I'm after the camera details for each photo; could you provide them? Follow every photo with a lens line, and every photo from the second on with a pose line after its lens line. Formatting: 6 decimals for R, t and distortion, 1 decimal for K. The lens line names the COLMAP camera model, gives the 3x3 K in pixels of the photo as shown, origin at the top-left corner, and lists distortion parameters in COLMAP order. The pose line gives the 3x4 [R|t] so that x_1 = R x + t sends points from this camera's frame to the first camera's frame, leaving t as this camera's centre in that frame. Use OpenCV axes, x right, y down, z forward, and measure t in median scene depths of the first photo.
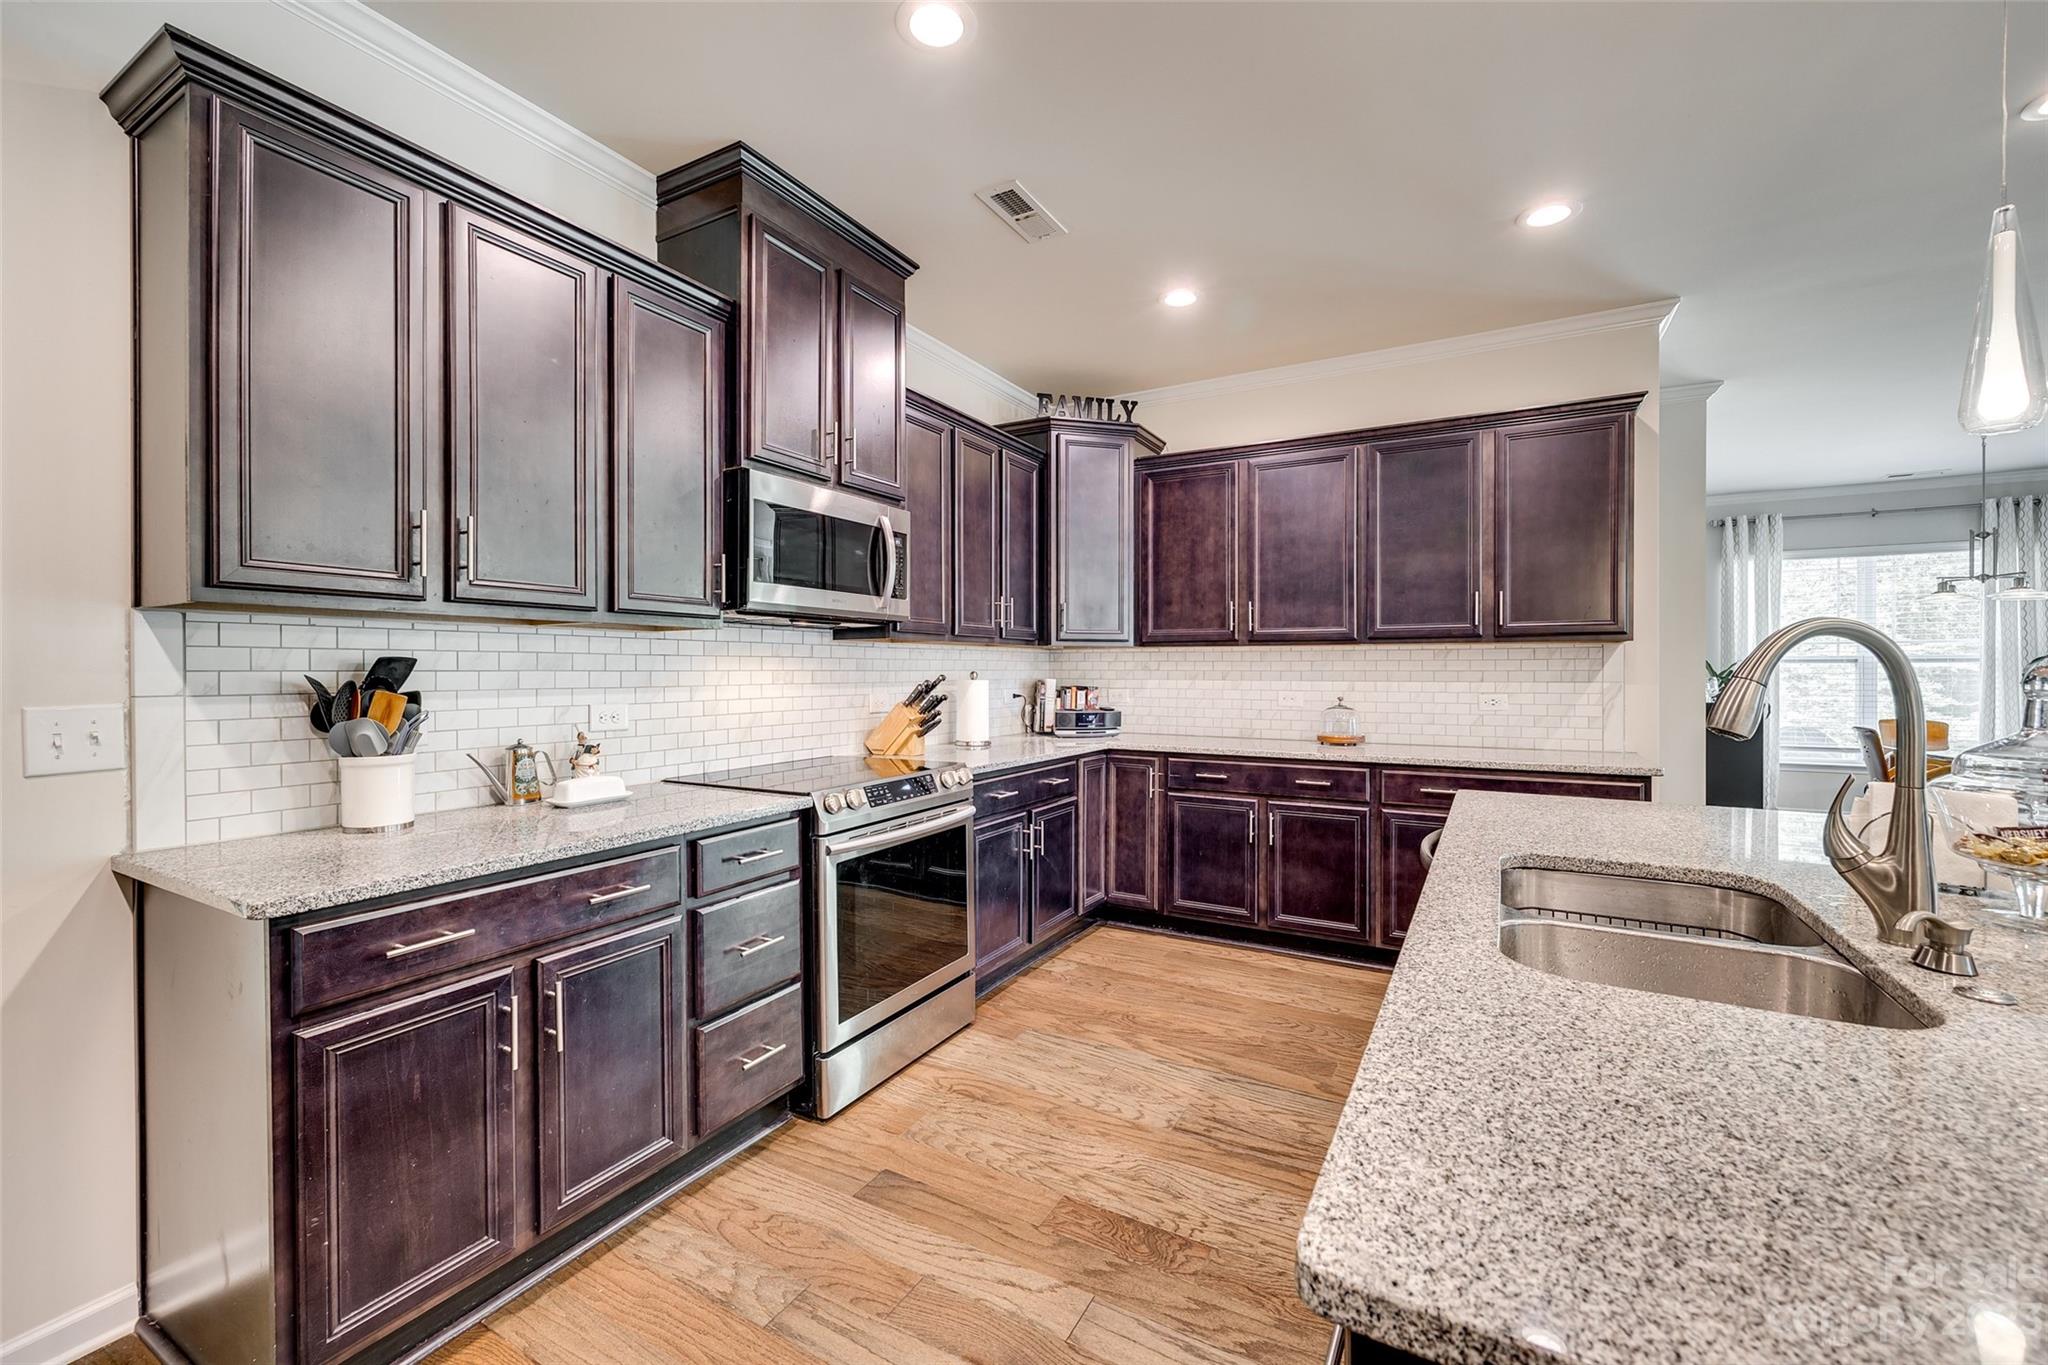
lens RADIAL K [[825.6, 0, 1024.3], [0, 825.6, 673.2], [0, 0, 1]] dist [-0.001682, 0.000003]
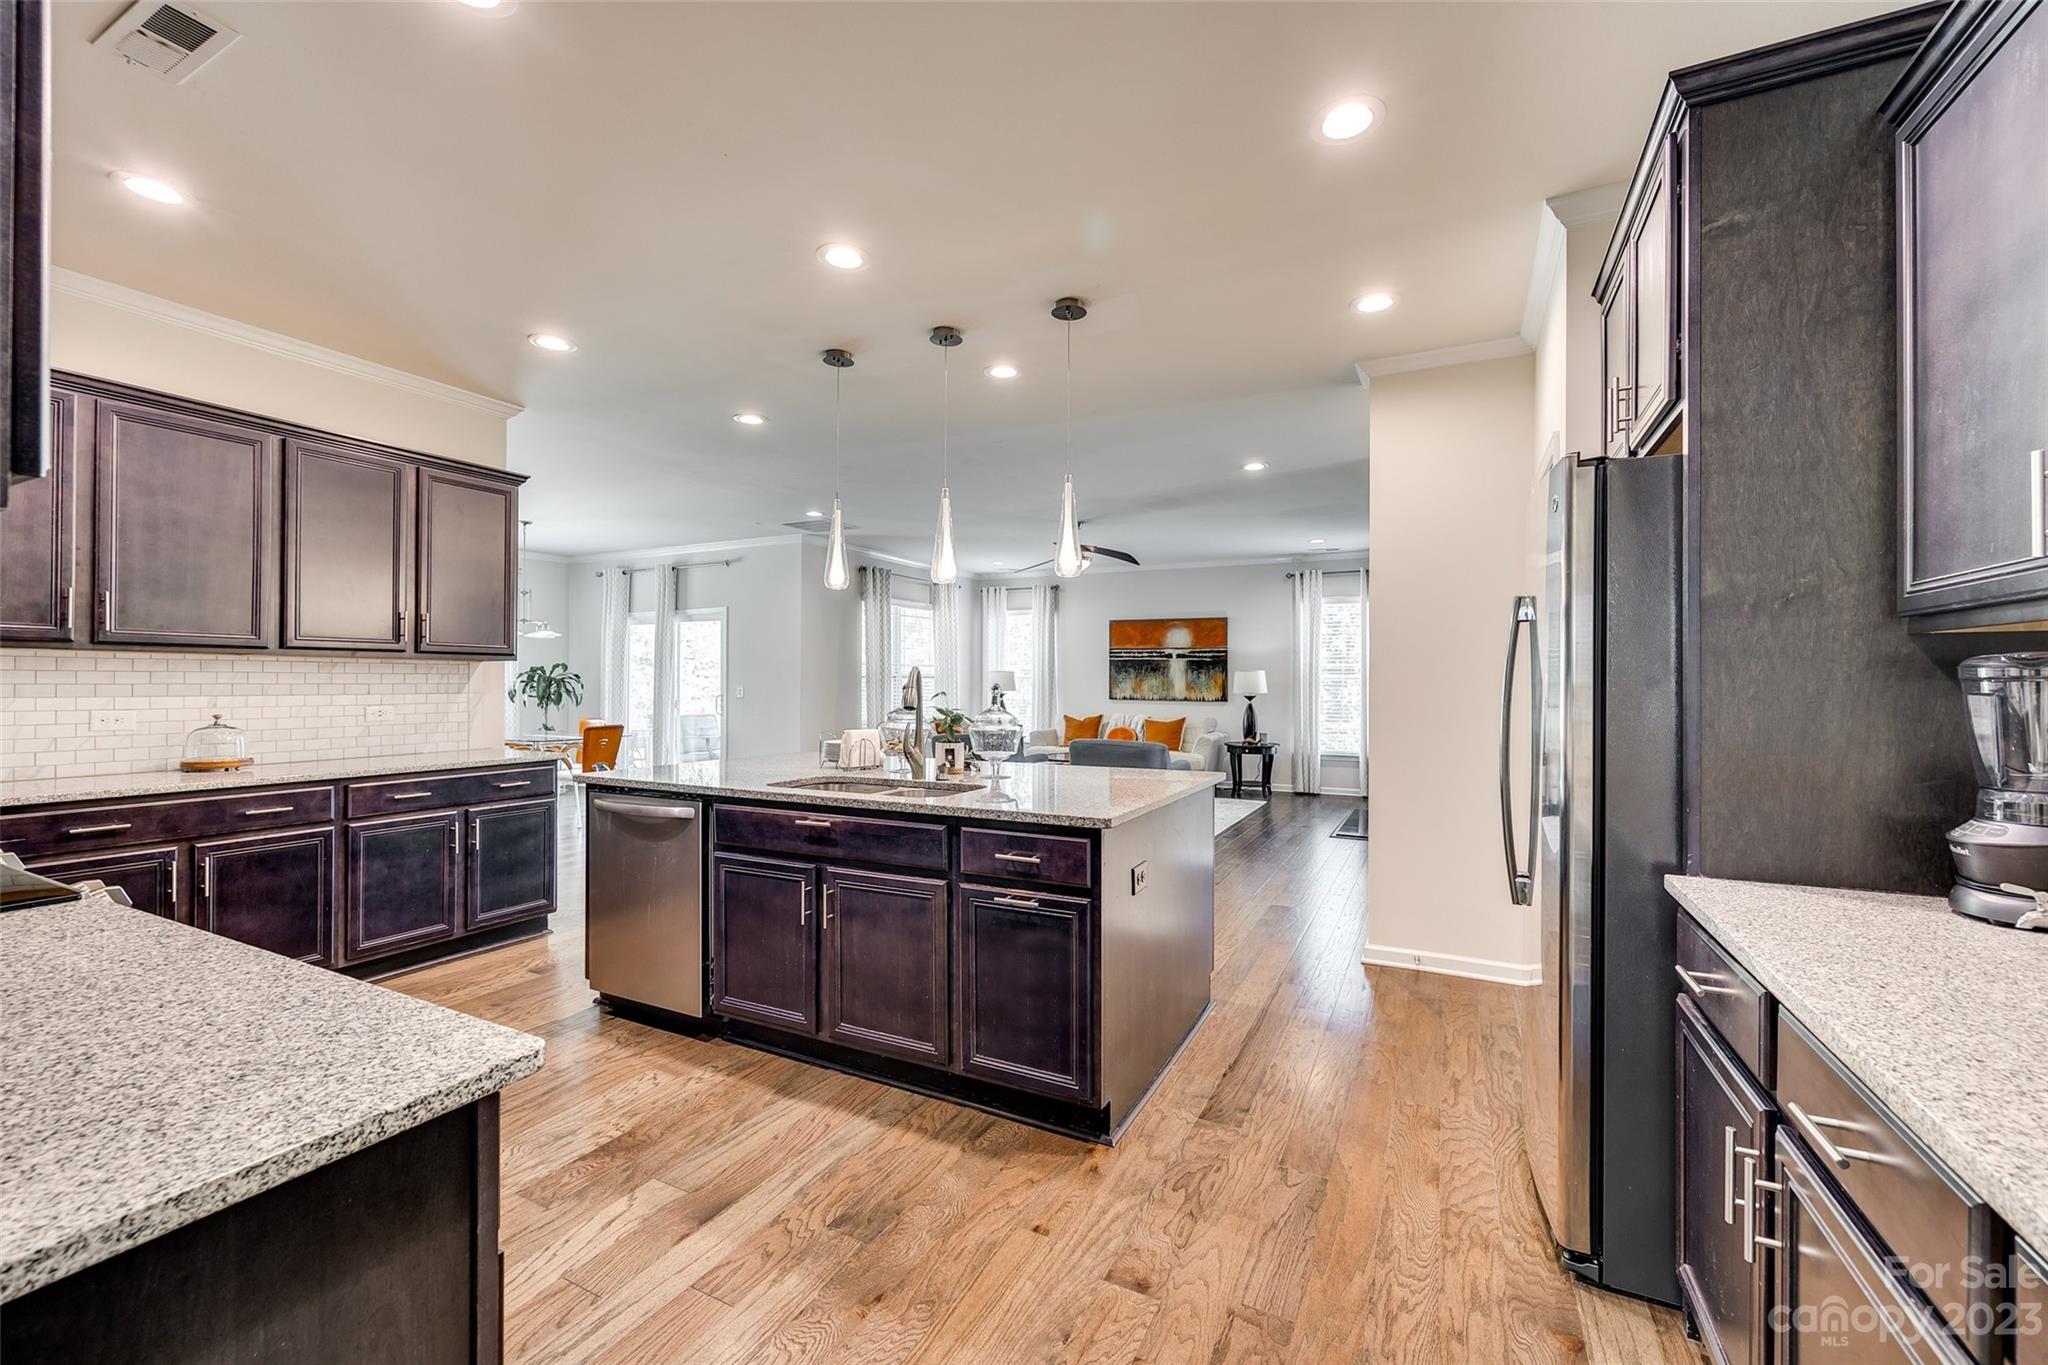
lens RADIAL K [[825.6, 0, 1024.6], [0, 825.6, 681.9], [0, 0, 1]] dist [-0.001682, 0.000003]
pose [[-0.041338, 0.001235, 0.999144, -0.552459], [0.004252, 0.999990, -0.001060, -0.000892], [-0.999136, 0.004205, -0.041343, 0.221814]]
